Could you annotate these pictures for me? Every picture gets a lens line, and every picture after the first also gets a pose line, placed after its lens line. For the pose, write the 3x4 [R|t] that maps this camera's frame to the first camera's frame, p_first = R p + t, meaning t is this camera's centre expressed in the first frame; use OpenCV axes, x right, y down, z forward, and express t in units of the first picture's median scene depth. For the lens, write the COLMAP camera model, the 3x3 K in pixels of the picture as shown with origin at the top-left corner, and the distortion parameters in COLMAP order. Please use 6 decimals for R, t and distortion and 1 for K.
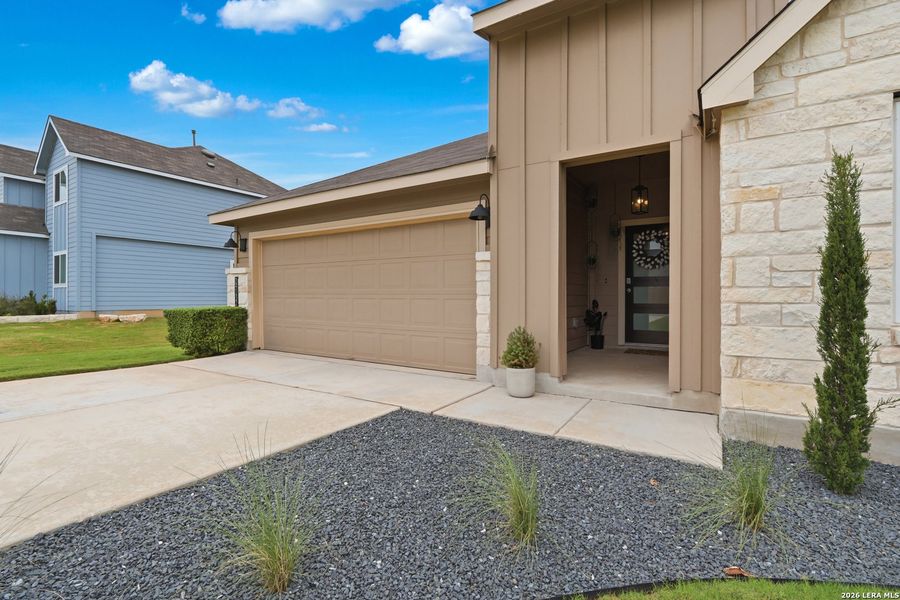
lens RADIAL K [[429.0, 0, 445.7], [0, 429.0, 294.0], [0, 0, 1]] dist [-0.011697, 0.001410]
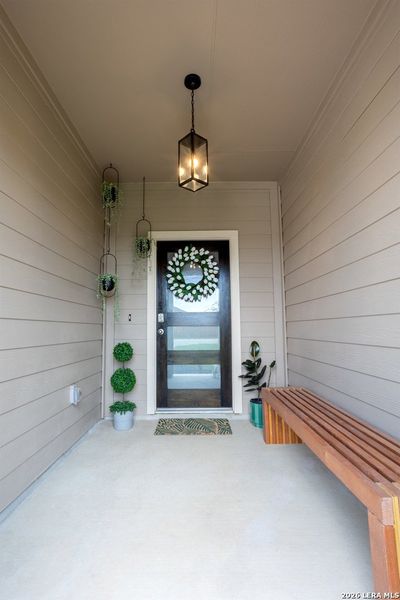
lens RADIAL K [[286.0, 0, 200.0], [0, 286.0, 300.0], [0, 0, 1]] dist [-0.011697, 0.001410]
pose [[0.824044, 0.031781, 0.565634, 0.327675], [0.029188, 0.994718, -0.098412, -0.018442], [-0.565773, 0.097605, 0.818764, 0.889763]]
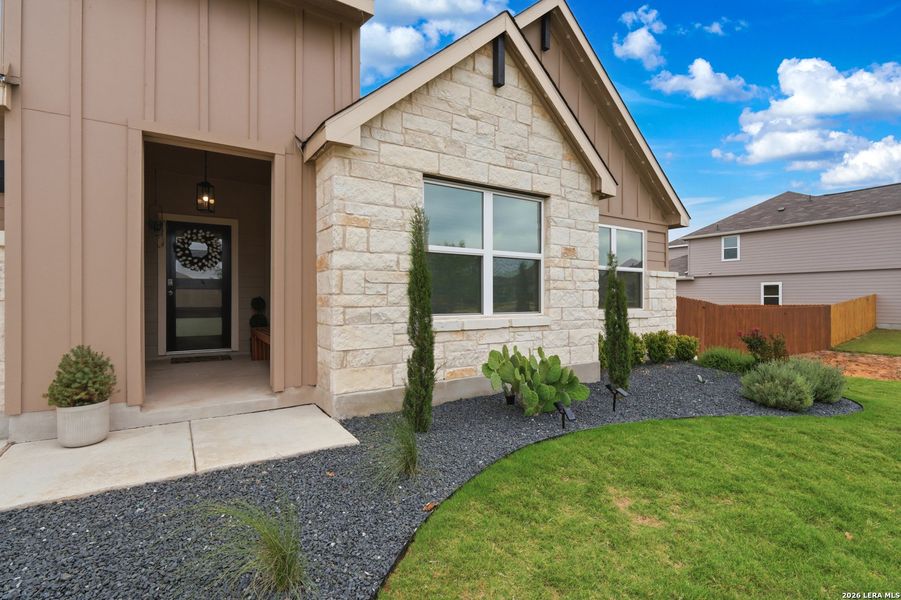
lens RADIAL K [[429.5, 0, 446.2], [0, 429.5, 293.9], [0, 0, 1]] dist [-0.011697, 0.001410]
pose [[0.390939, 0.004741, 0.920404, -0.255778], [-0.006481, 0.999976, -0.002398, -0.011828], [-0.920394, -0.005028, 0.390960, 0.187684]]
